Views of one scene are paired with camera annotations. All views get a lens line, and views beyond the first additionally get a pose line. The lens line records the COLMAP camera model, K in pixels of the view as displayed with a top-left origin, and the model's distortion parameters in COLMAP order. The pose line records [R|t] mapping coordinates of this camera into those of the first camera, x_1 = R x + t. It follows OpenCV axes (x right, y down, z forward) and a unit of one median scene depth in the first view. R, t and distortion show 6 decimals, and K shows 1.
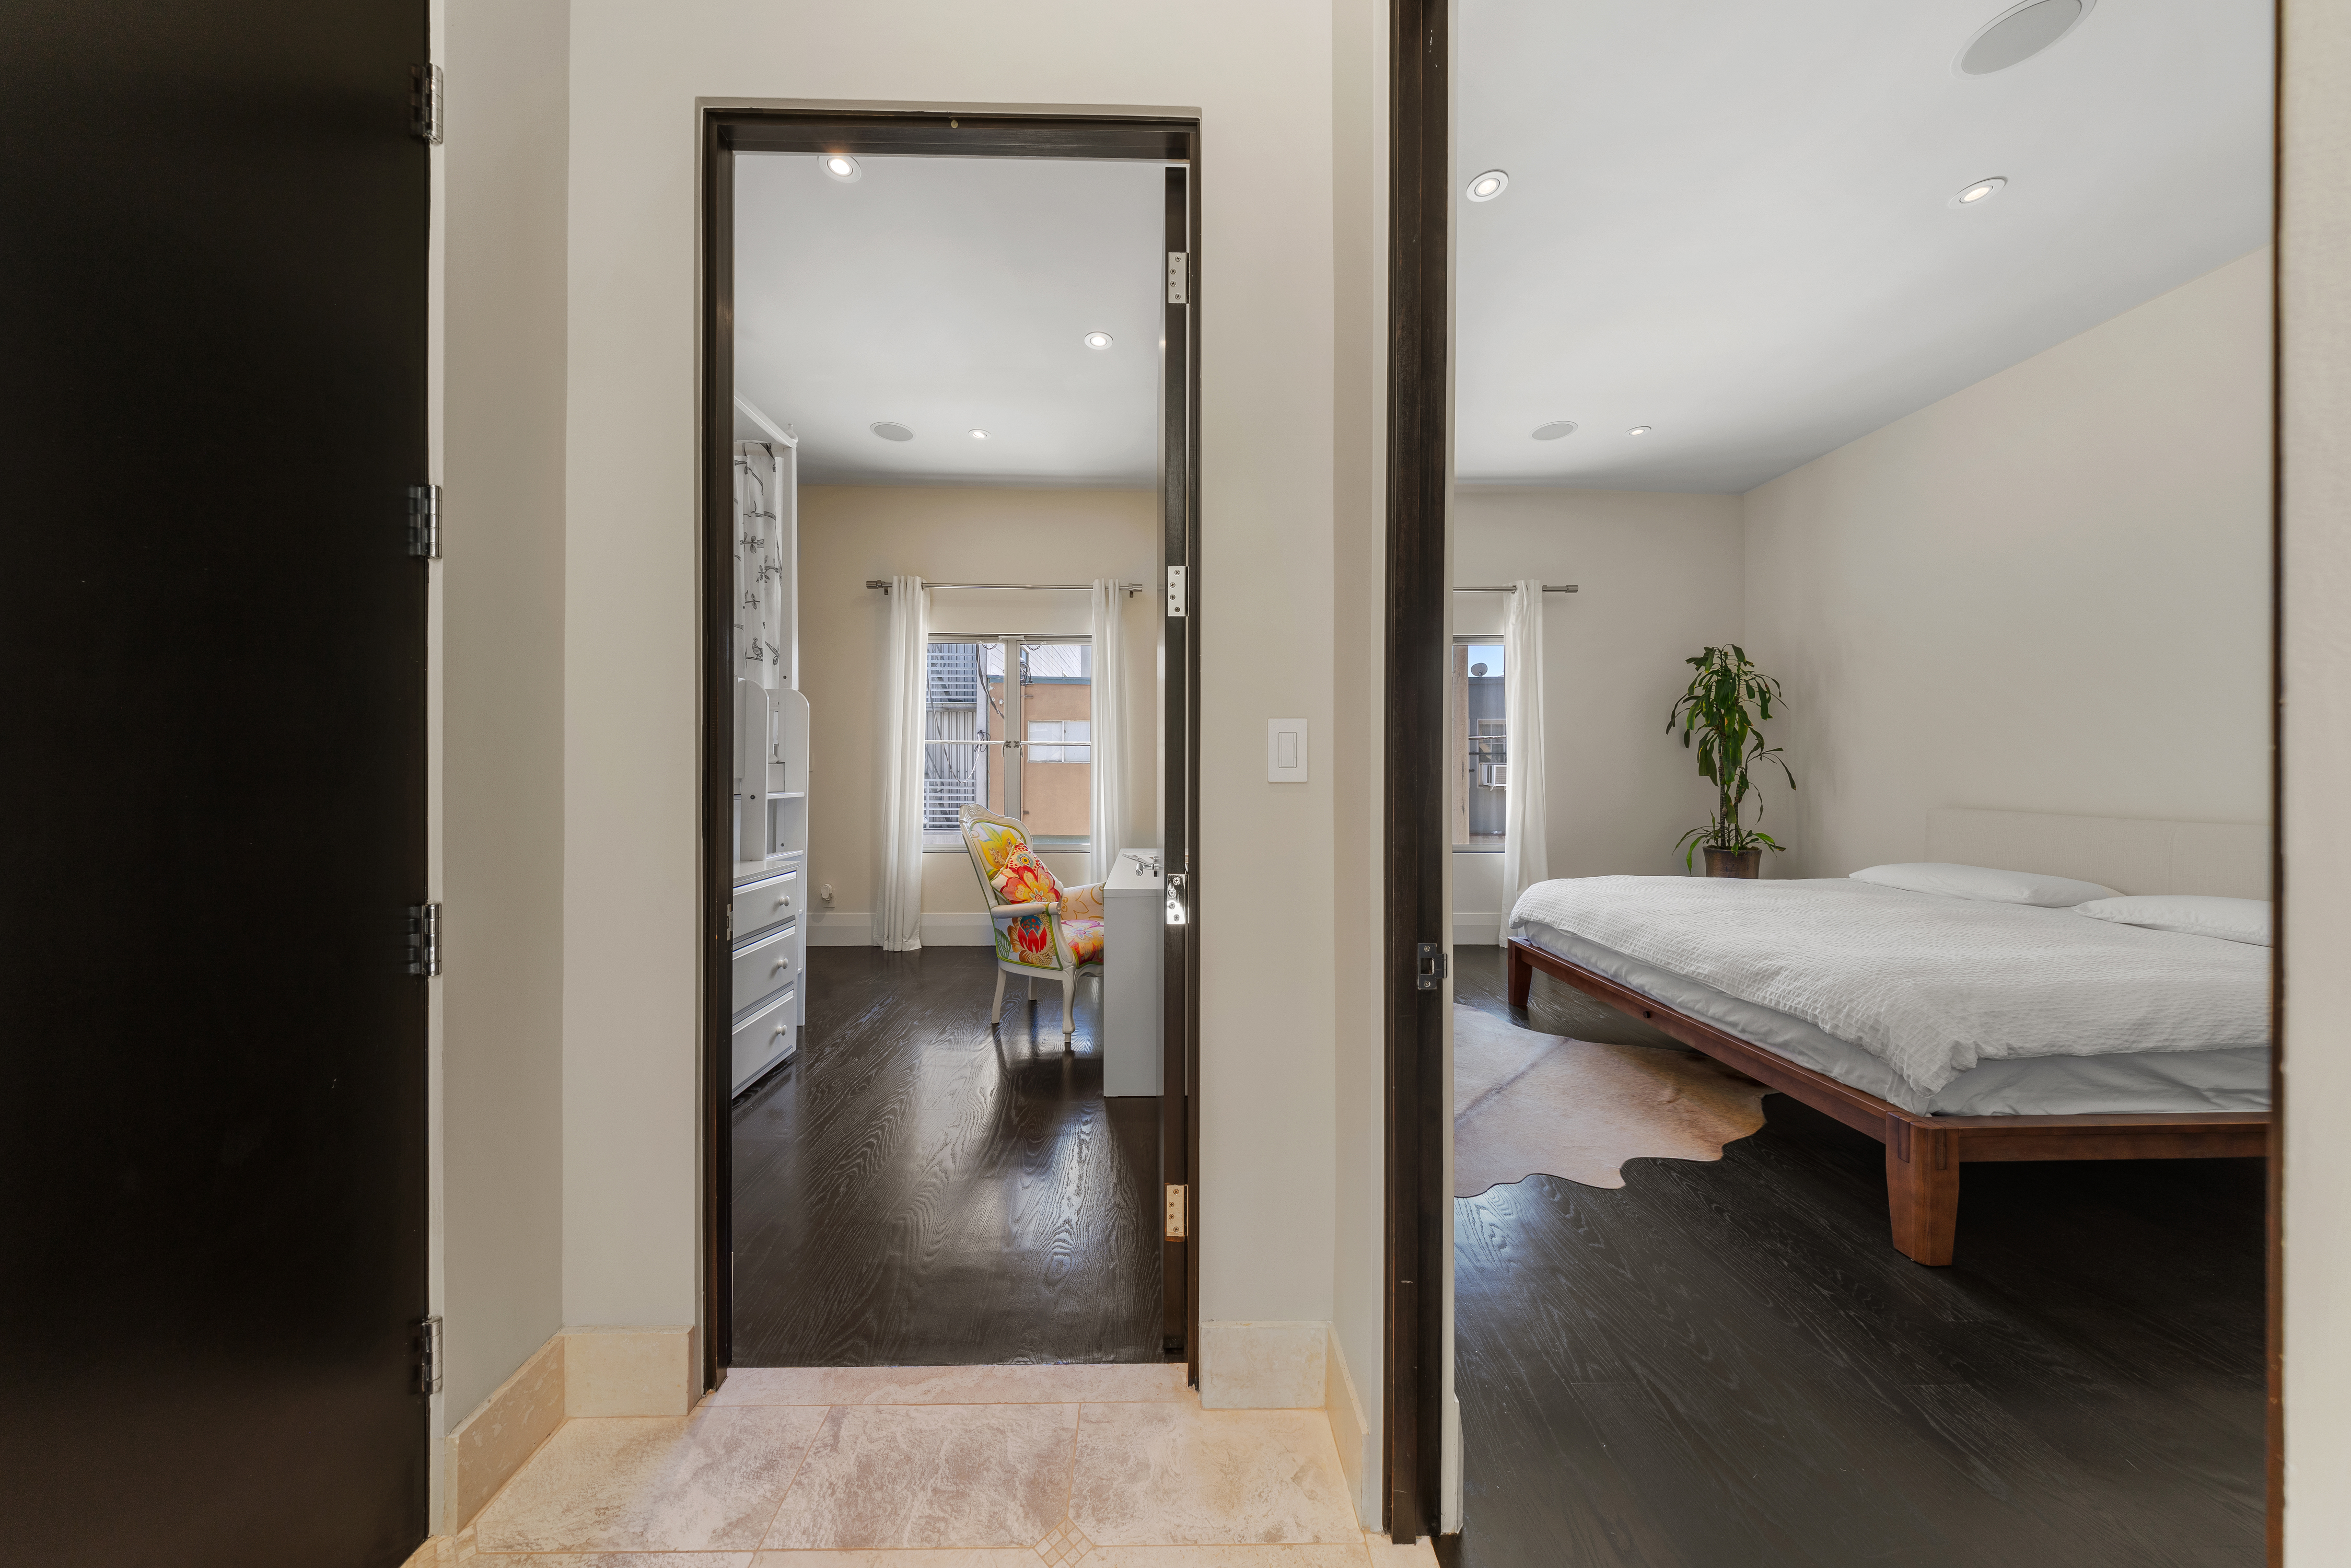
lens RADIAL K [[736.1, 0, 1170.2], [0, 736.1, 765.8], [0, 0, 1]] dist [0.001449, -0.000012]
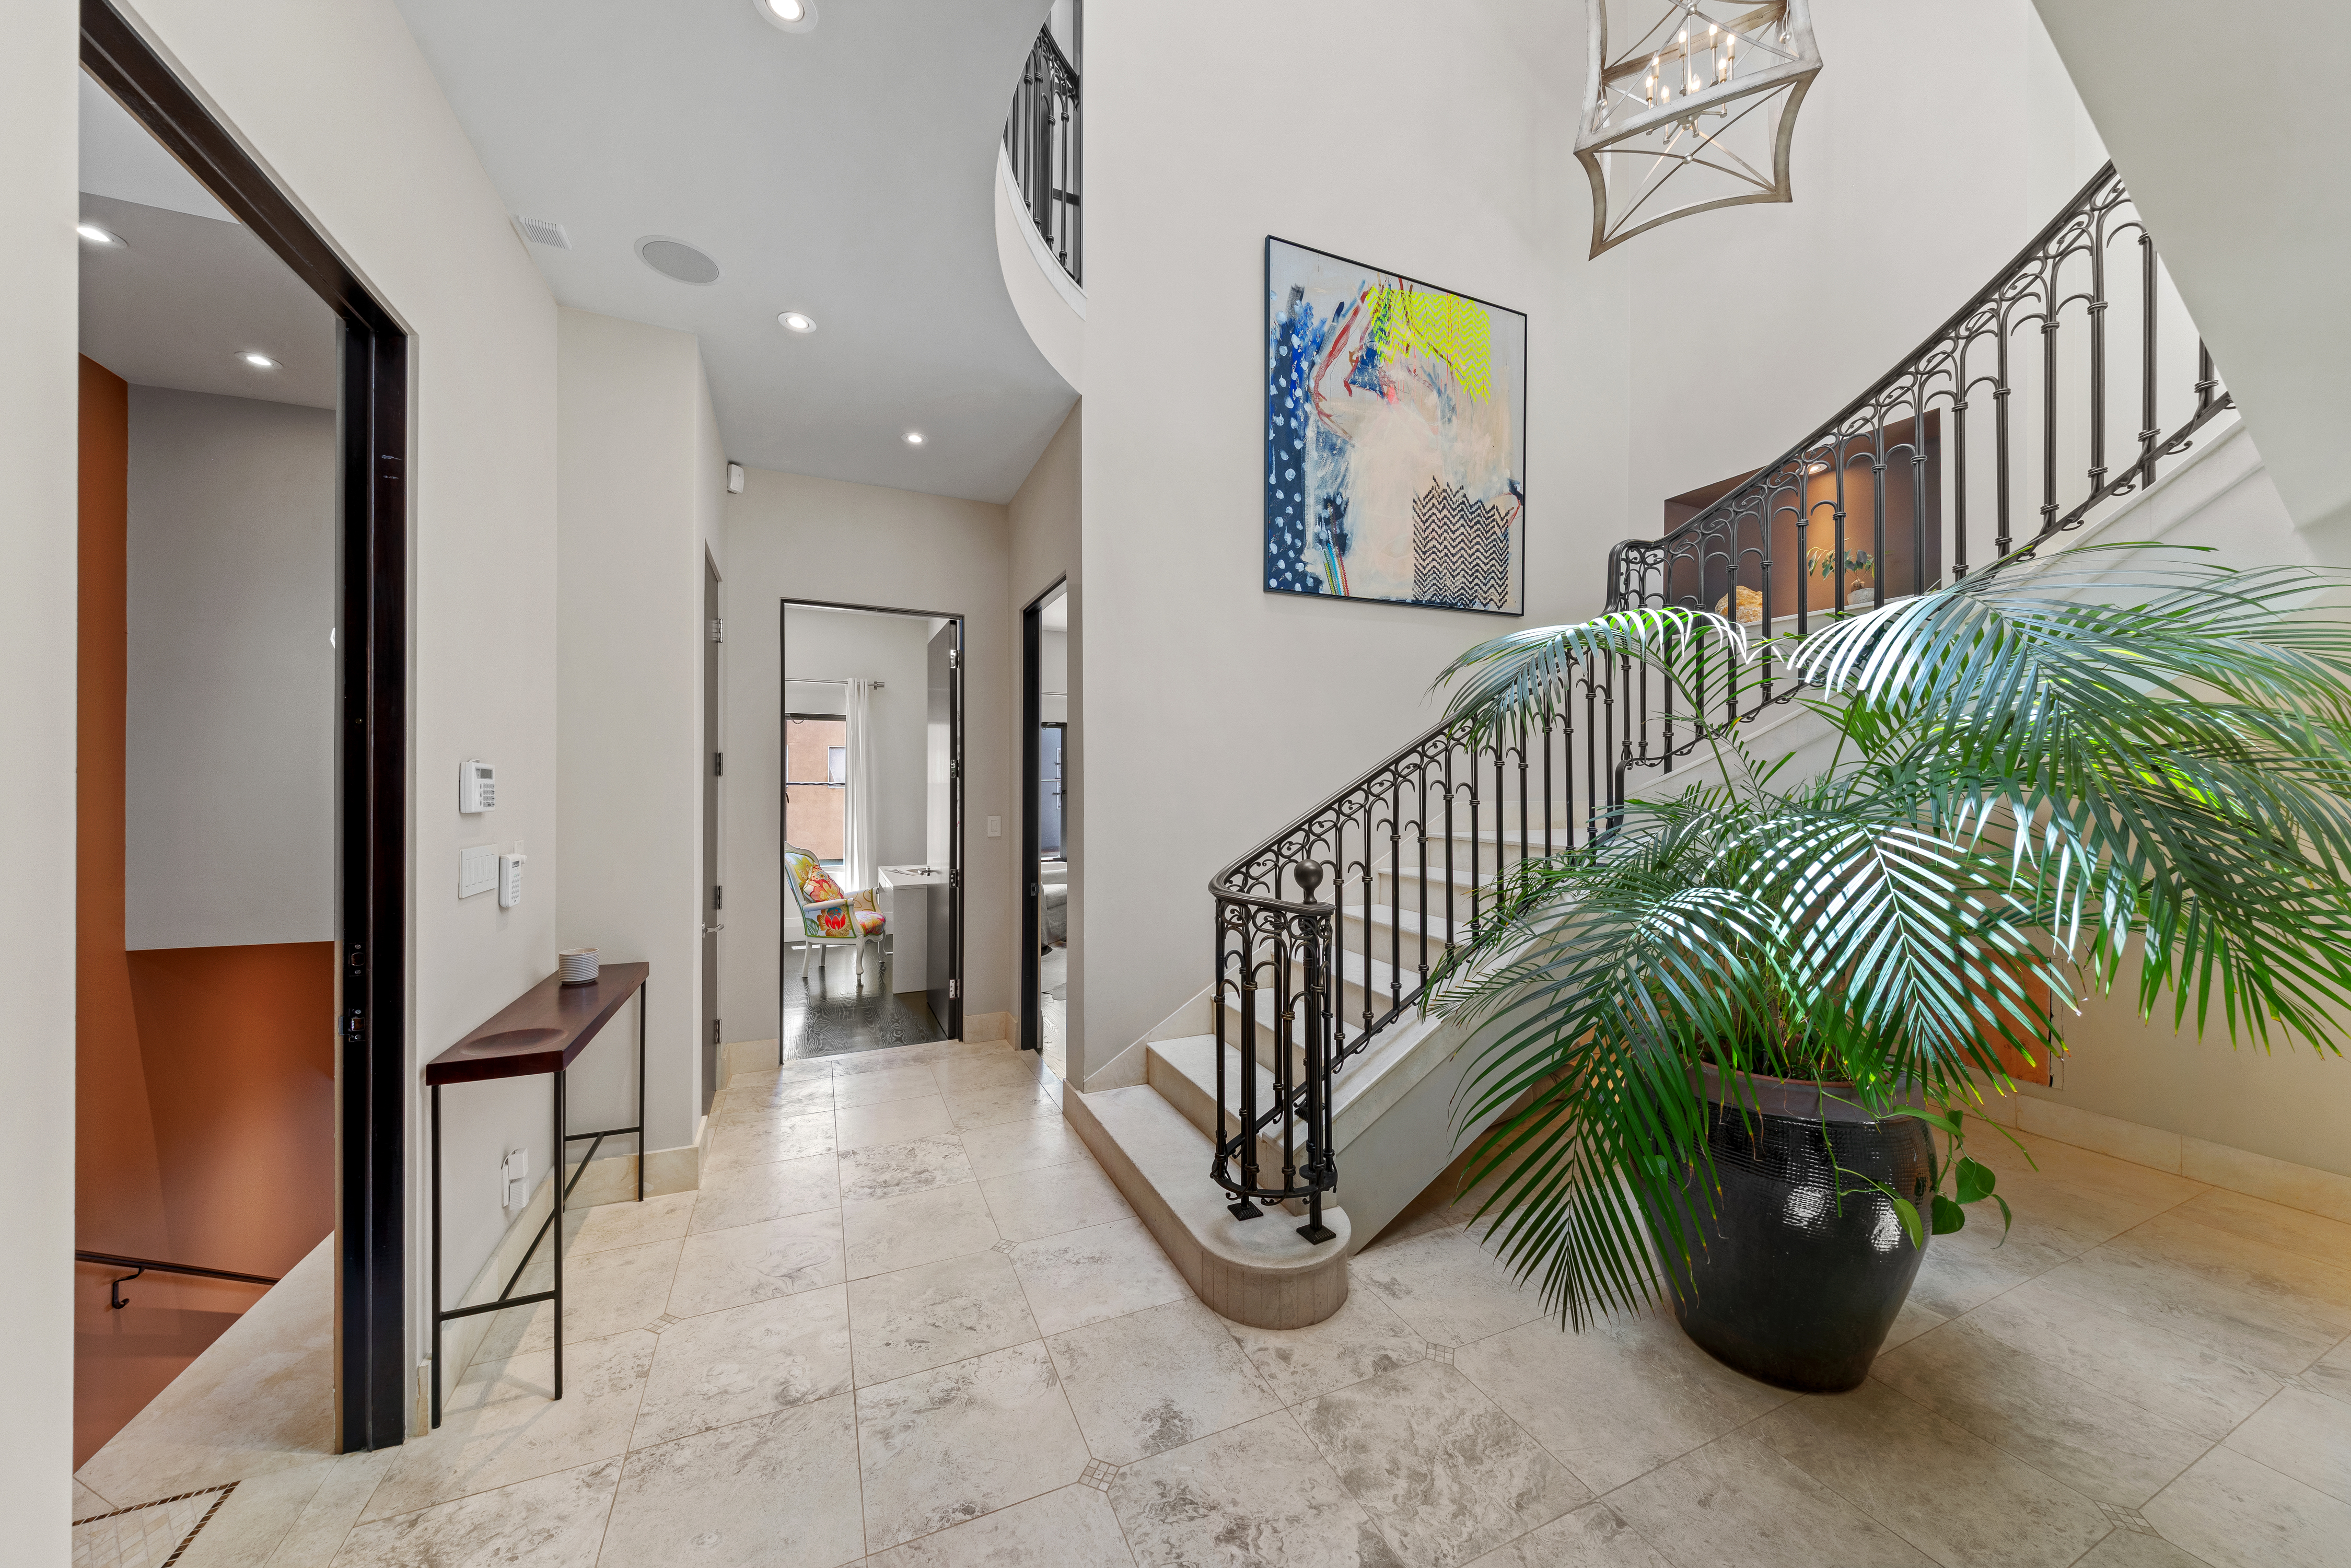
lens RADIAL K [[807.7, 0, 1174.7], [0, 807.7, 763.6], [0, 0, 1]] dist [-0.000300, -0.000048]
pose [[0.924814, 0.000087, 0.380418, -0.136980], [0.002574, 0.999976, -0.006487, -0.085747], [-0.380410, 0.006979, 0.924792, -0.780873]]
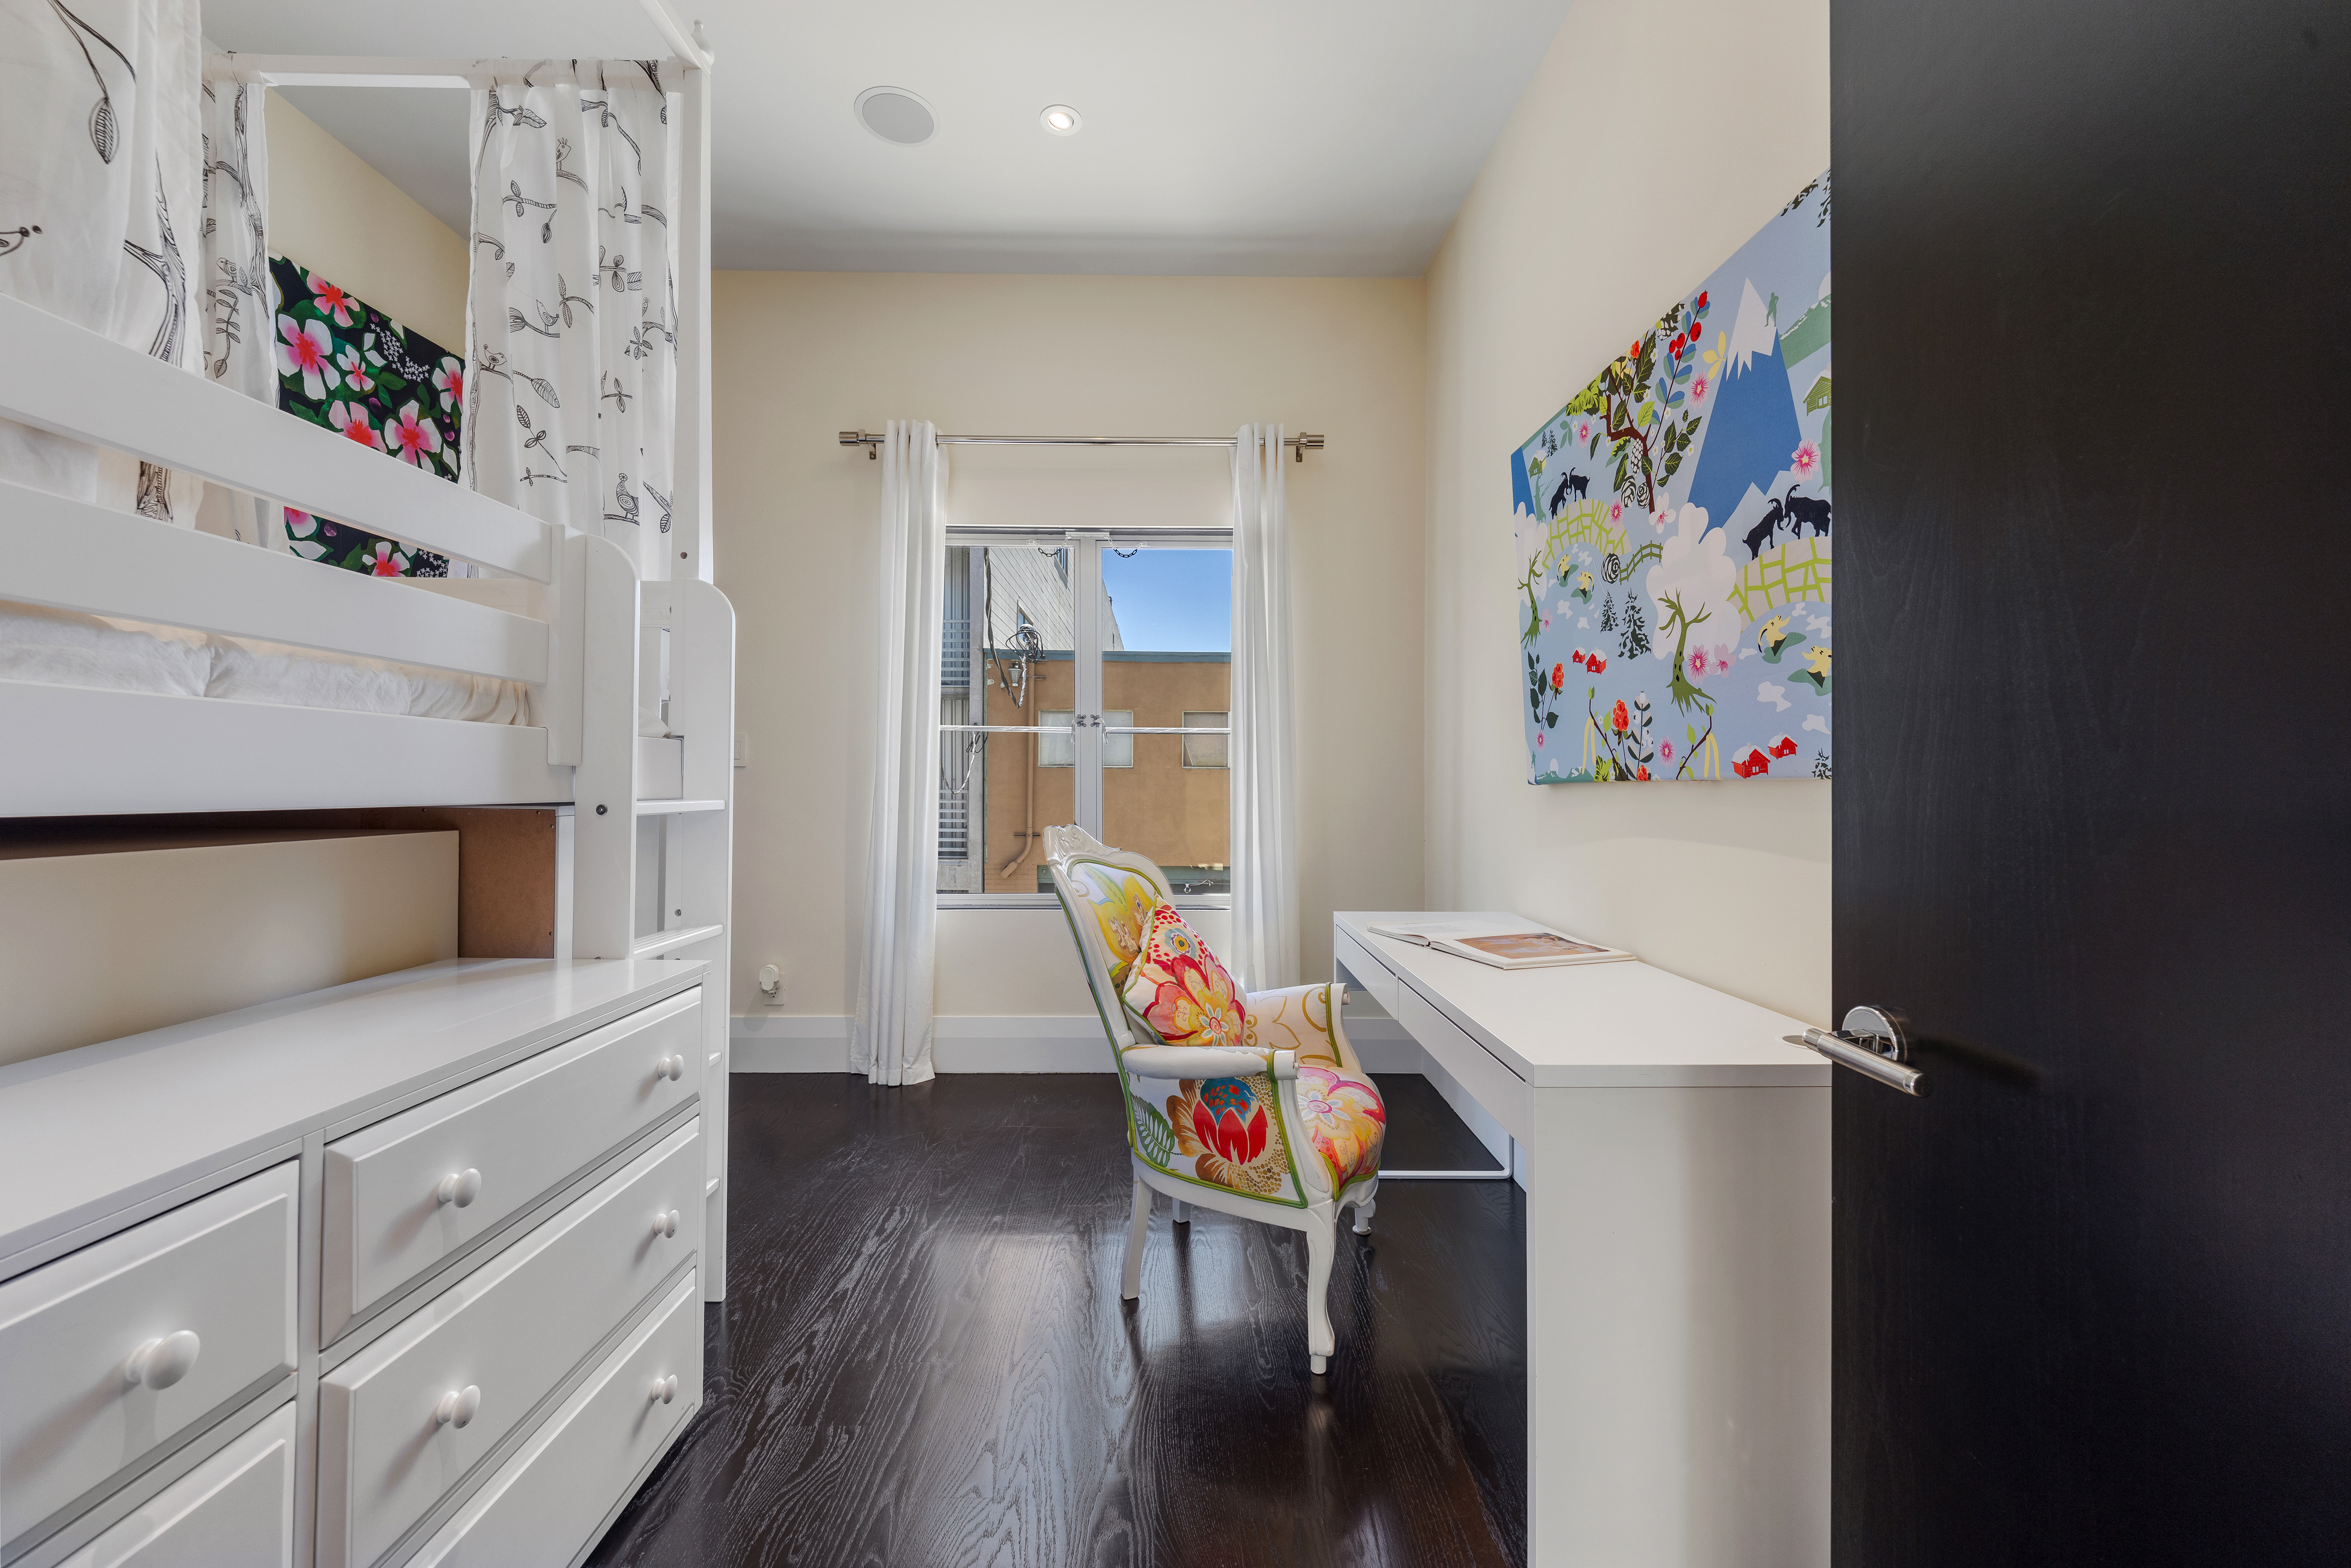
lens RADIAL K [[918.1, 0, 1171.3], [0, 918.1, 773.9], [0, 0, 1]] dist [-0.008172, -0.000069]
pose [[0.999745, -0.000614, -0.022553, -0.166962], [0.000572, 0.999998, -0.001867, 0.016993], [0.022554, 0.001854, 0.999744, 0.354566]]
